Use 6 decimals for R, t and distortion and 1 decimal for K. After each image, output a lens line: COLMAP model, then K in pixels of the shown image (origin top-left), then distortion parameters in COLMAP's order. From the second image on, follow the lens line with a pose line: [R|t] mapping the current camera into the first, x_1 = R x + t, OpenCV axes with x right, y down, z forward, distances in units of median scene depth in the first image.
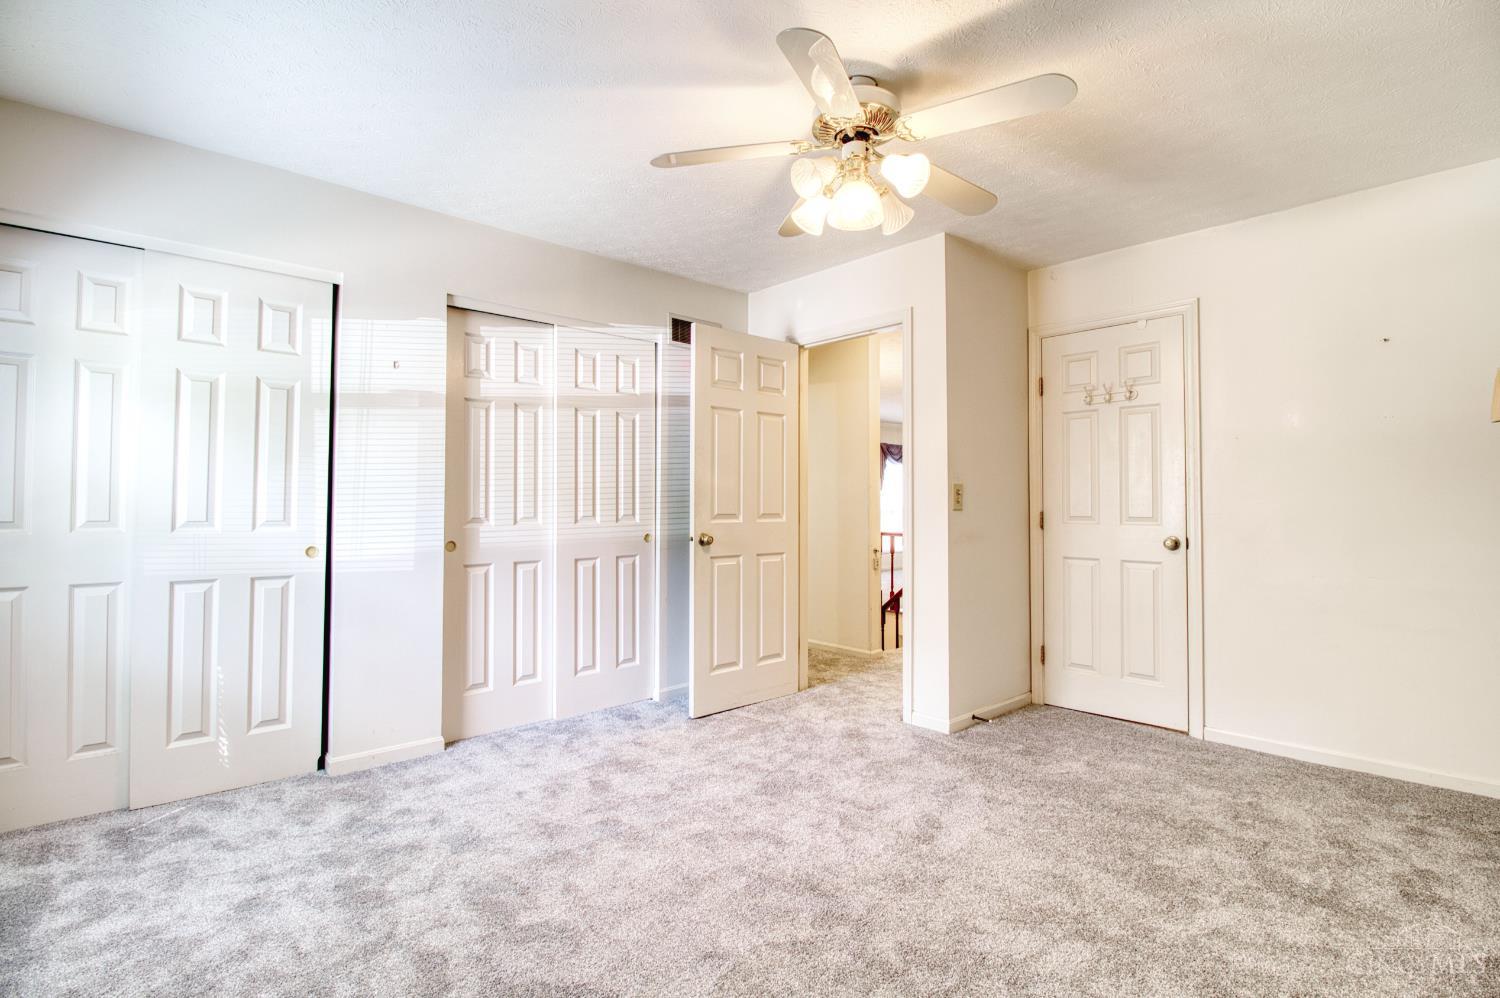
lens RADIAL K [[695.5, 0, 741.5], [0, 695.5, 488.7], [0, 0, 1]] dist [0.000046, -0.010799]
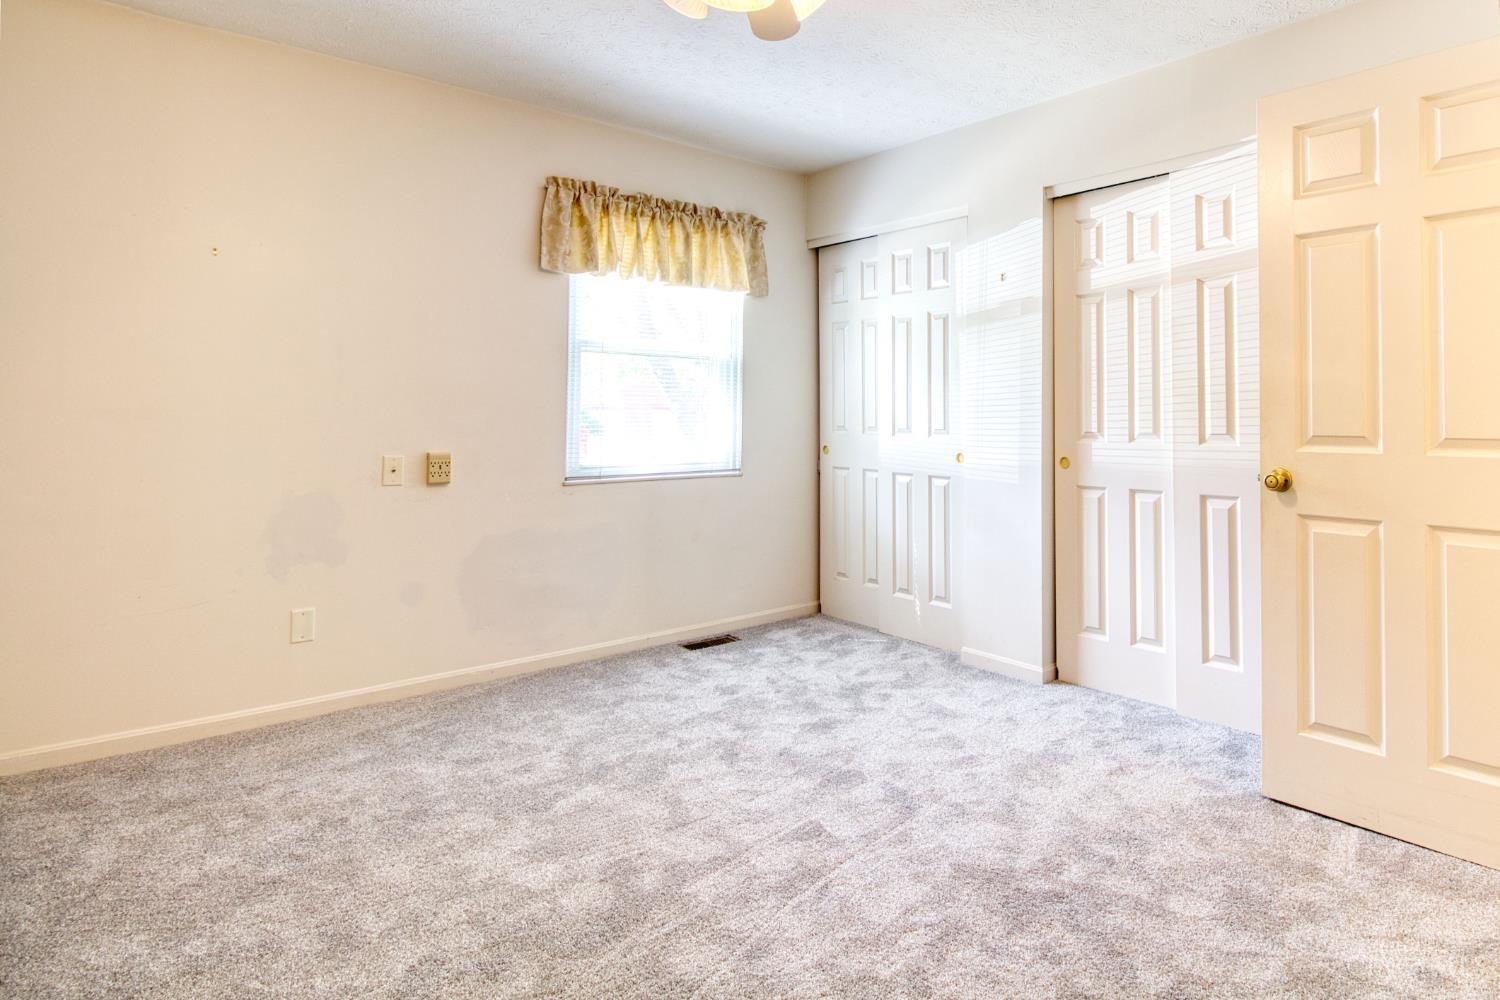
lens RADIAL K [[707.6, 0, 749.8], [0, 707.6, 395.3], [0, 0, 1]] dist [0.000617, 0.000408]
pose [[0.076209, -0.027949, -0.996700, 0.456852], [0.019421, 0.999459, -0.026542, 0.011597], [0.996903, -0.017334, 0.076710, 0.515599]]
